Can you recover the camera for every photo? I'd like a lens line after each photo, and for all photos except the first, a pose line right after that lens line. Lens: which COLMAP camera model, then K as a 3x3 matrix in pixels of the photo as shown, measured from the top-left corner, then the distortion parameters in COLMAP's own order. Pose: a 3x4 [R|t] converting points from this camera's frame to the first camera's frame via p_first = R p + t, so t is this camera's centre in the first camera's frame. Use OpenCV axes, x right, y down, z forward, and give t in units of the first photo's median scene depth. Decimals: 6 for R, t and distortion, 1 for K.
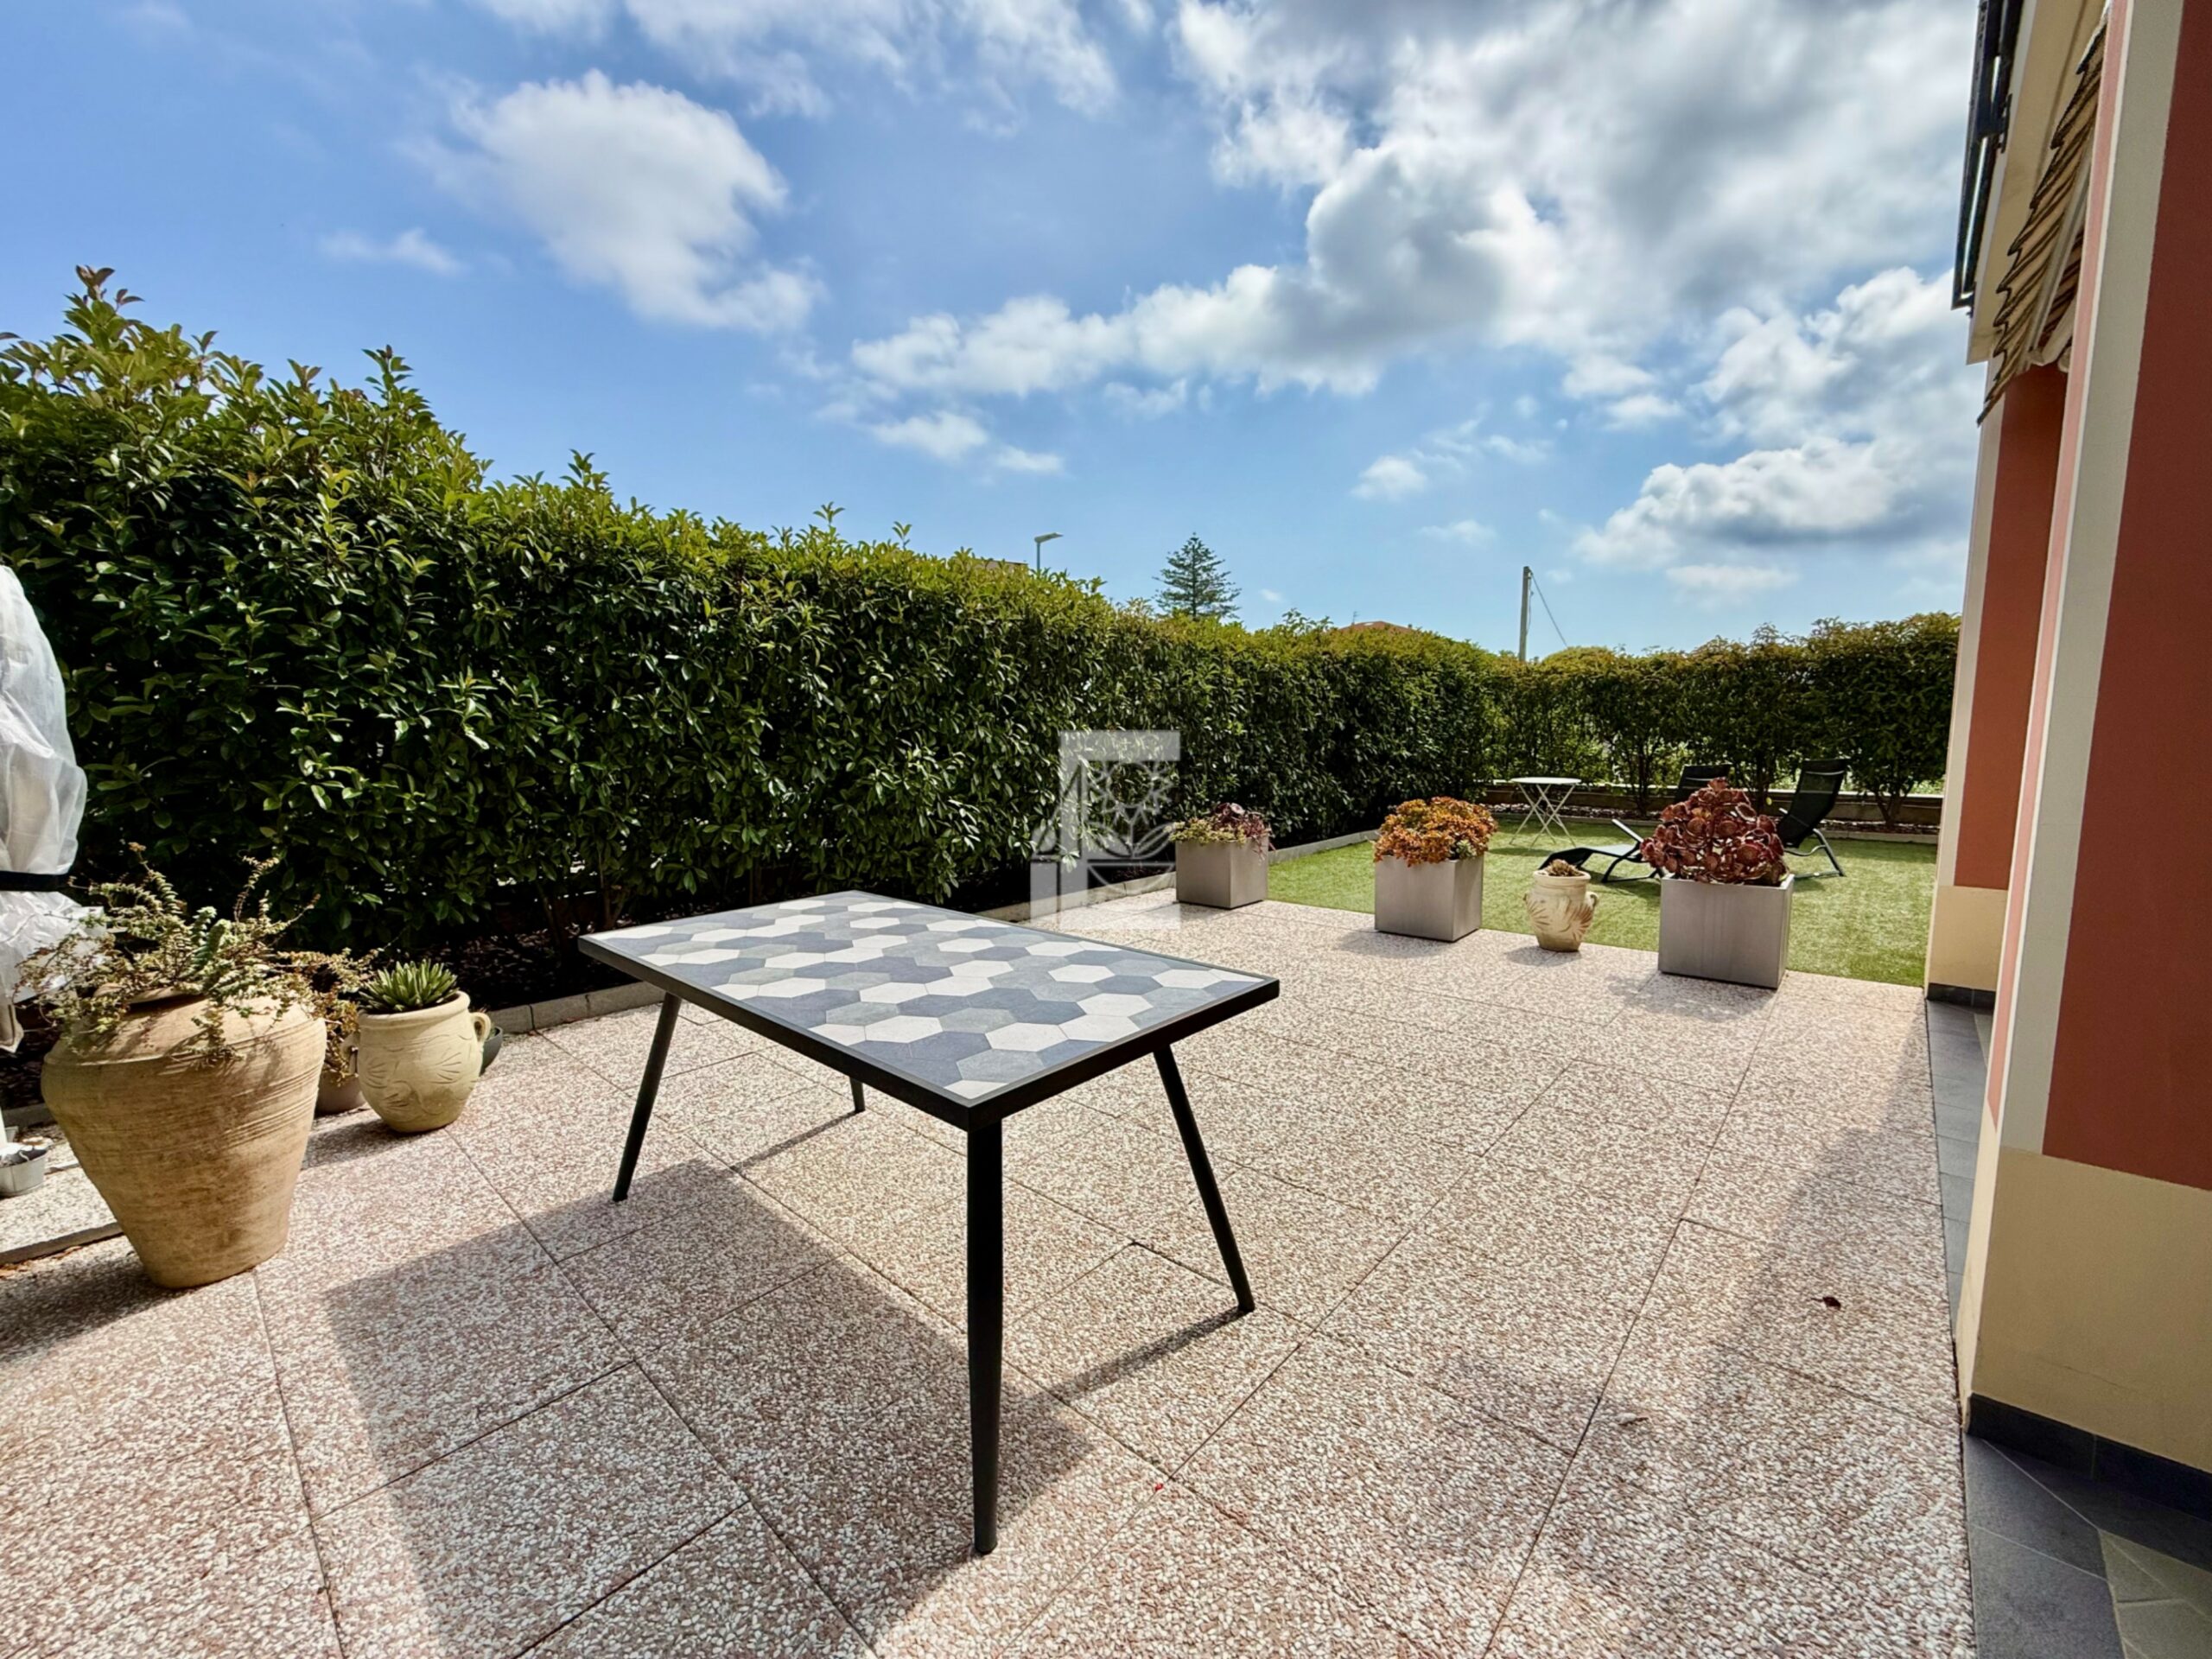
lens RADIAL K [[884.4, 0, 1090.7], [0, 884.4, 840.5], [0, 0, 1]] dist [0.002752, -0.000249]
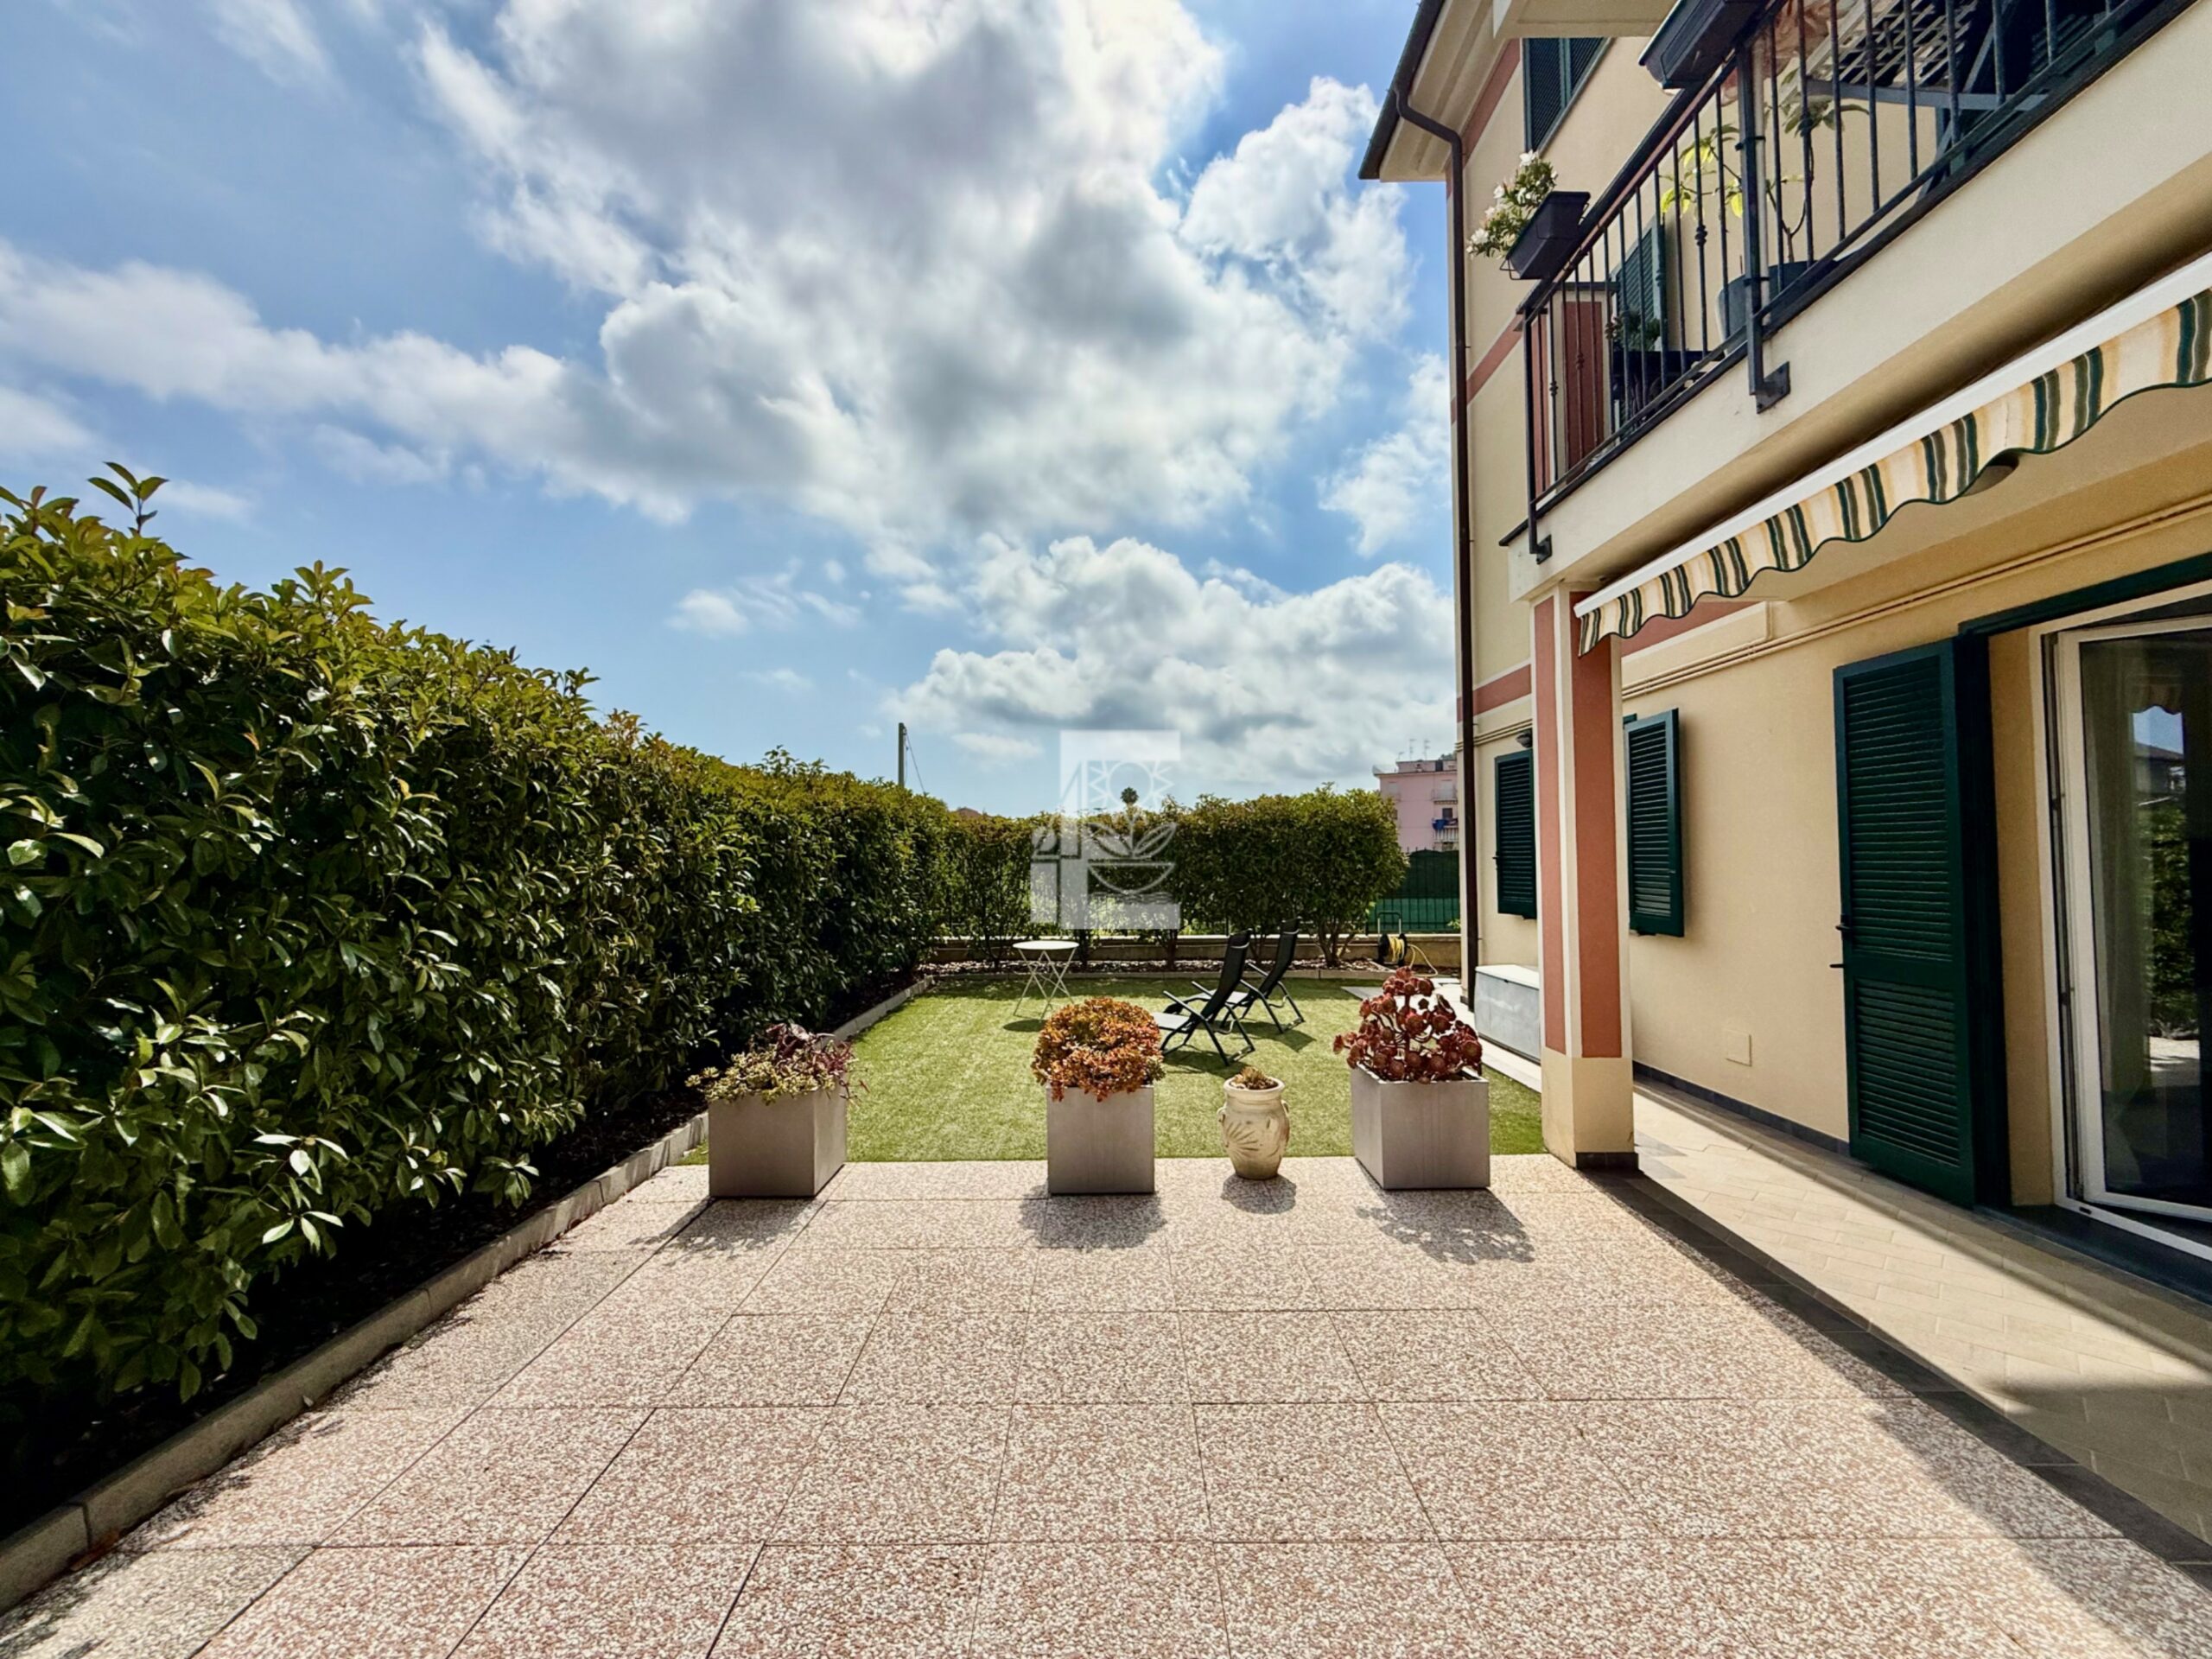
lens RADIAL K [[884.4, 0, 1091.3], [0, 884.4, 872.3], [0, 0, 1]] dist [0.002752, -0.000249]
pose [[0.737570, -0.005080, 0.675252, -0.092953], [0.082461, 0.993165, -0.082599, -0.061794], [-0.670217, 0.116605, 0.732947, 0.258624]]
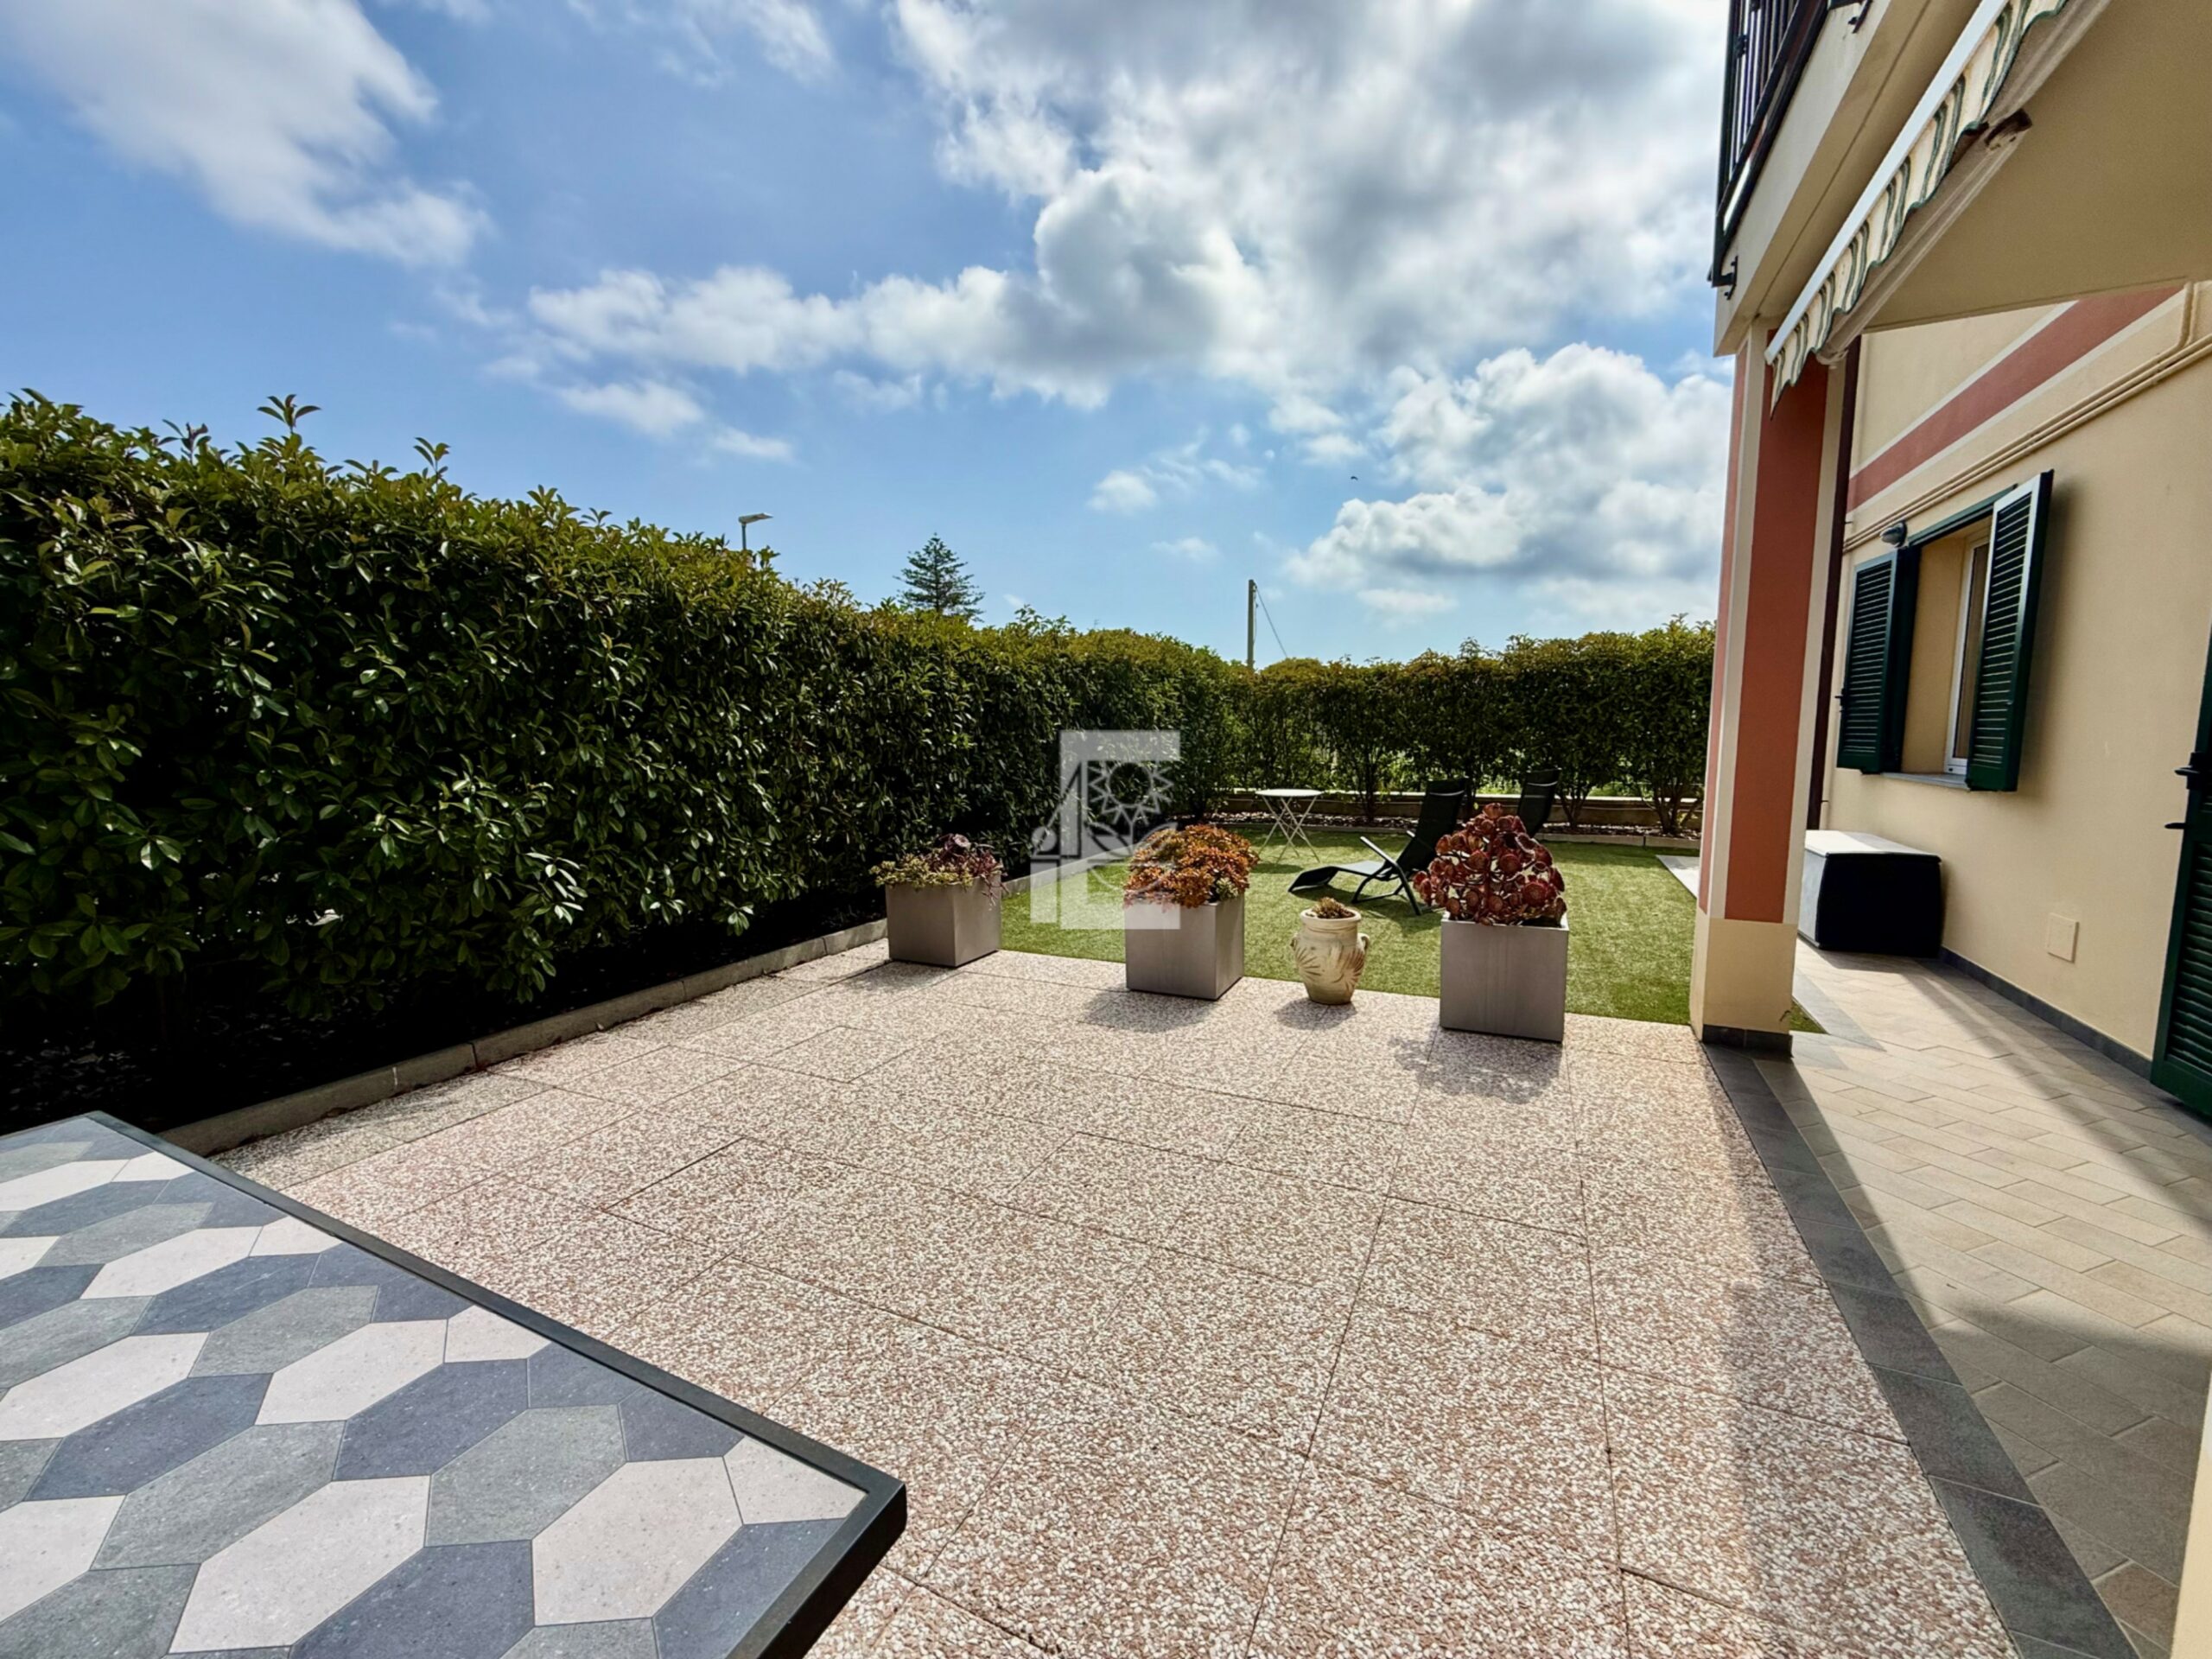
lens RADIAL K [[884.4, 0, 1099.9], [0, 884.4, 835.9], [0, 0, 1]] dist [0.002752, -0.000249]
pose [[0.958503, -0.033399, 0.283118, 0.041328], [0.035780, 0.999354, -0.003243, -0.024771], [-0.282827, 0.013238, 0.959080, 0.130456]]
